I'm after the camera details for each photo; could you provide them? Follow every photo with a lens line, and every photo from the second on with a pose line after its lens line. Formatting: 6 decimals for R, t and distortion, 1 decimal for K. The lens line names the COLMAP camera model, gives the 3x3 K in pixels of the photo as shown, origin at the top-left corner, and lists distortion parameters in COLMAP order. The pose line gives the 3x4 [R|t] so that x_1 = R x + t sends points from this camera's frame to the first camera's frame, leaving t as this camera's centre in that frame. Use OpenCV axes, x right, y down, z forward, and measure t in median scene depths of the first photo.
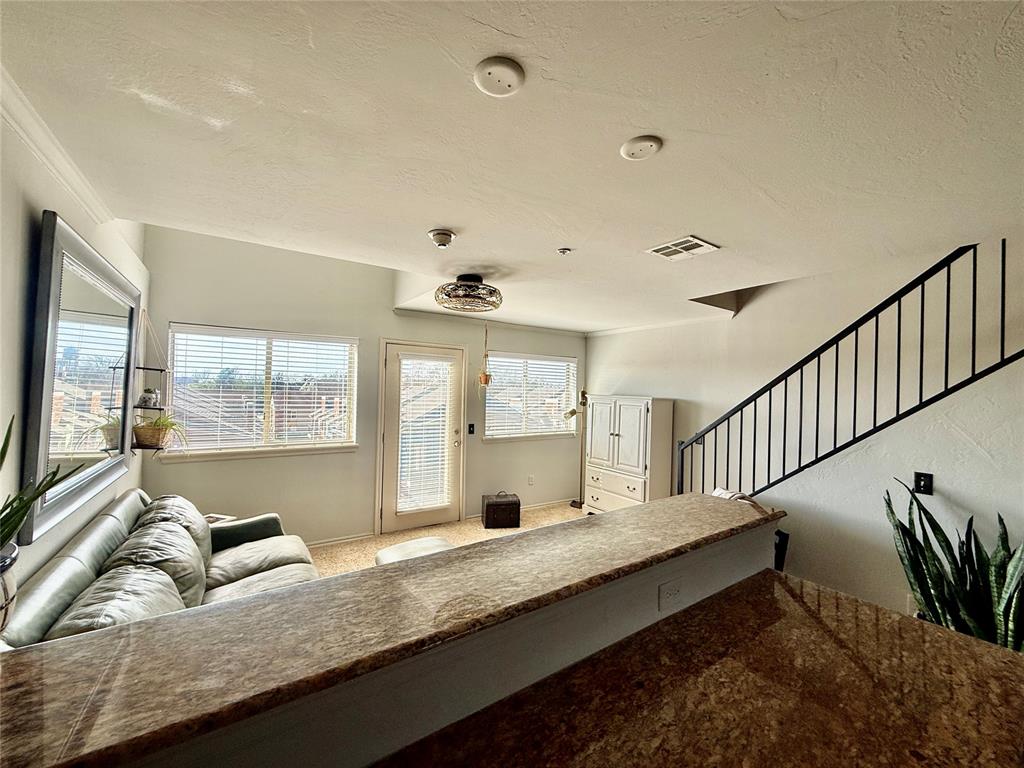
lens RADIAL K [[411.2, 0, 511.2], [0, 411.2, 384.1], [0, 0, 1]] dist [0.001186, 0.000288]
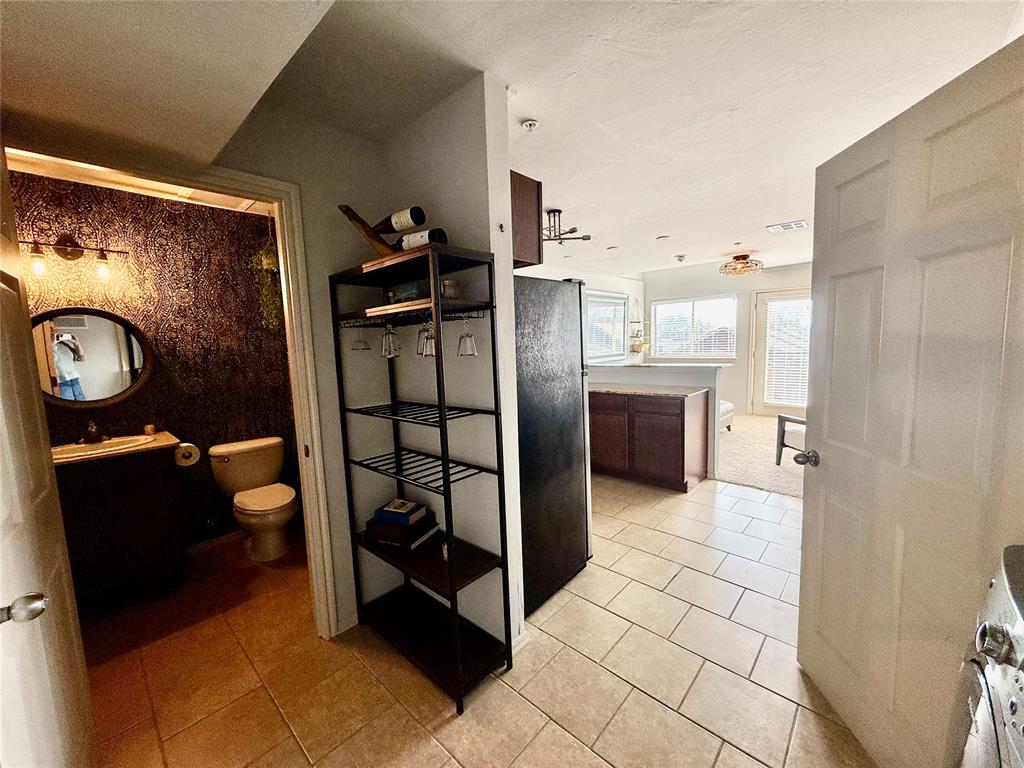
lens RADIAL K [[411.2, 0, 511.2], [0, 411.2, 384.1], [0, 0, 1]] dist [0.001186, 0.000288]
pose [[0.234992, 0.070731, -0.969420, 1.424464], [0.050321, 0.995126, 0.084804, 0.086494], [0.970694, -0.068710, 0.230287, -0.386627]]
